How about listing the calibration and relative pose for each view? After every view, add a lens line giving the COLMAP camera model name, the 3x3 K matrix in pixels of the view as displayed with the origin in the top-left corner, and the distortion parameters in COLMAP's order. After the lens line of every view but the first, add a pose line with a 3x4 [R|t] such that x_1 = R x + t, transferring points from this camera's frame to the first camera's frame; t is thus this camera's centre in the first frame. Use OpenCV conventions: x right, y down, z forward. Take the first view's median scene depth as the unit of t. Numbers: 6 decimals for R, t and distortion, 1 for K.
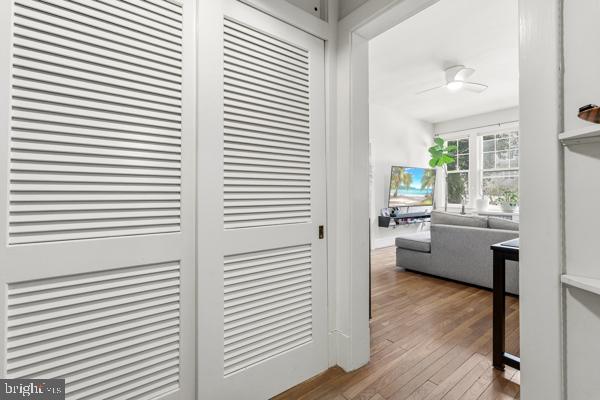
lens RADIAL K [[274.5, 0, 297.8], [0, 274.5, 190.2], [0, 0, 1]] dist [0.000656, -0.000437]
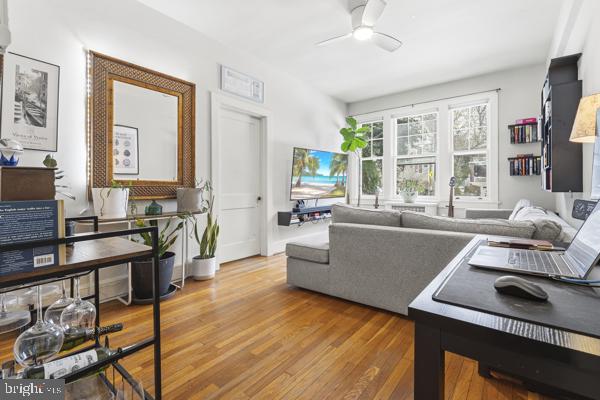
lens RADIAL K [[276.4, 0, 301.8], [0, 276.4, 189.2], [0, 0, 1]] dist [-0.000693, 0.000186]
pose [[0.966554, -0.007956, 0.256341, 0.159081], [0.003323, 0.999823, 0.018502, 0.017546], [-0.256443, -0.017031, 0.966409, 0.230334]]
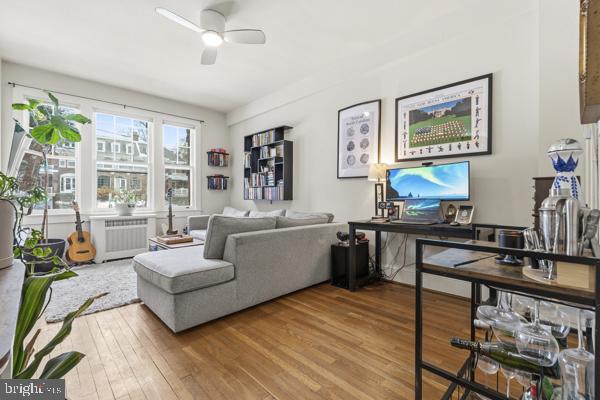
lens RADIAL K [[268.2, 0, 300.0], [0, 268.2, 200.0], [0, 0, 1]] dist [-0.000507, -0.000012]
pose [[-0.126322, -0.013694, 0.991895, -0.112205], [-0.011410, 0.999859, 0.012350, 0.019879], [-0.991924, -0.009758, -0.126460, 0.619931]]
